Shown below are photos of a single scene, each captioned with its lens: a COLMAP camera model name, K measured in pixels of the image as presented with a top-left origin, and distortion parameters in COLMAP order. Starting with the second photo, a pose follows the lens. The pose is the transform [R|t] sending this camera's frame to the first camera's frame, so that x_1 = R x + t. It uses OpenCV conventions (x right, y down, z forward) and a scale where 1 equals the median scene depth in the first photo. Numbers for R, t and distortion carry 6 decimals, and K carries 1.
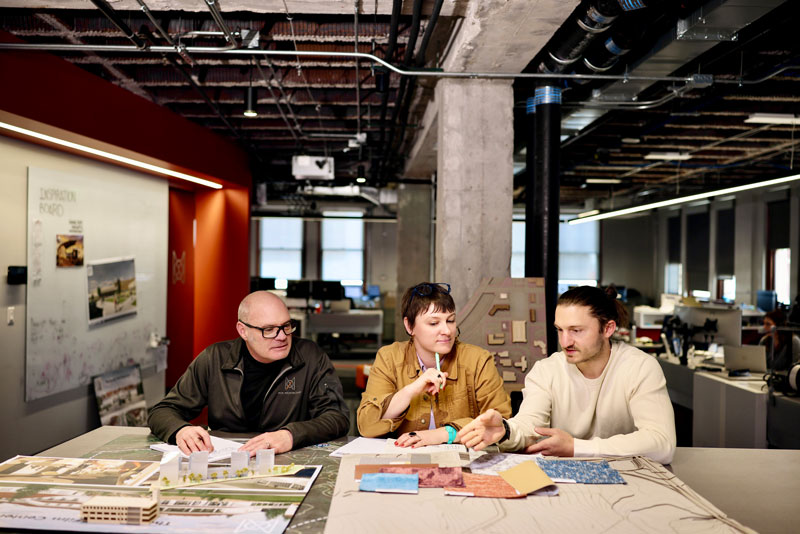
lens RADIAL K [[807.3, 0, 400.0], [0, 807.3, 267.0], [0, 0, 1]] dist [0.005499, 0.011932]
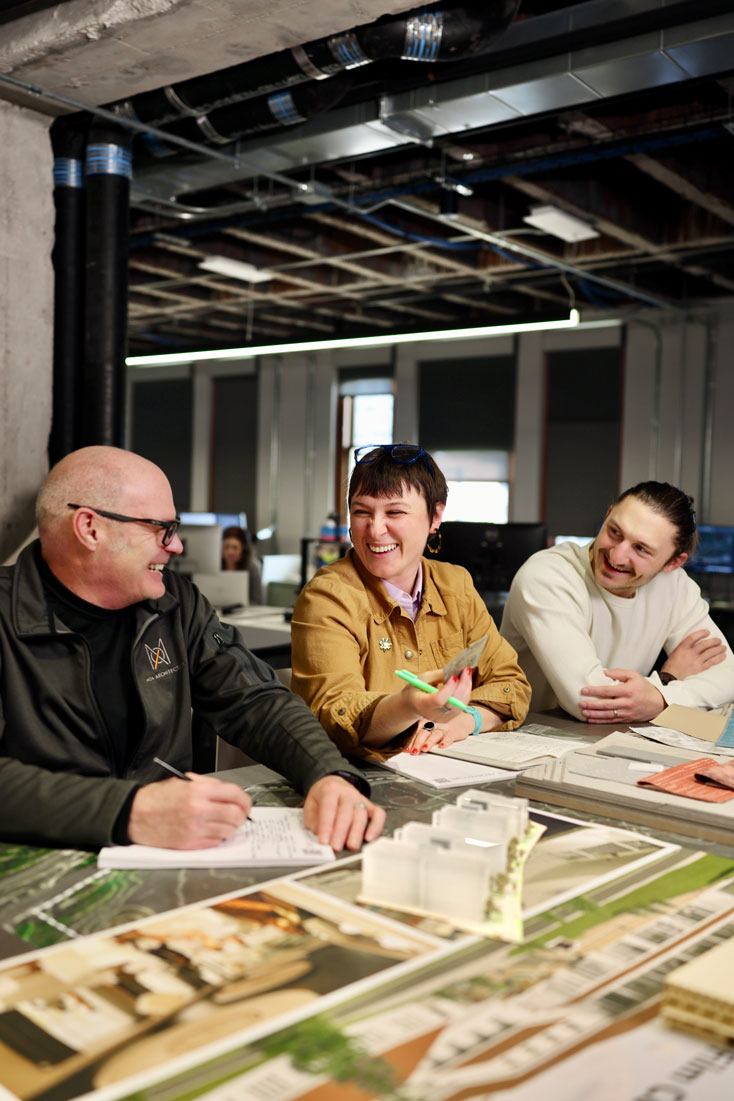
lens RADIAL K [[1111.1, 0, 367.0], [0, 1111.1, 550.5], [0, 0, 1]] dist [0.005499, 0.011932]
pose [[0.626929, -0.030799, 0.778468, -0.339926], [-0.013777, 0.998624, 0.050605, 0.028807], [-0.778955, -0.042451, 0.625641, 0.326136]]
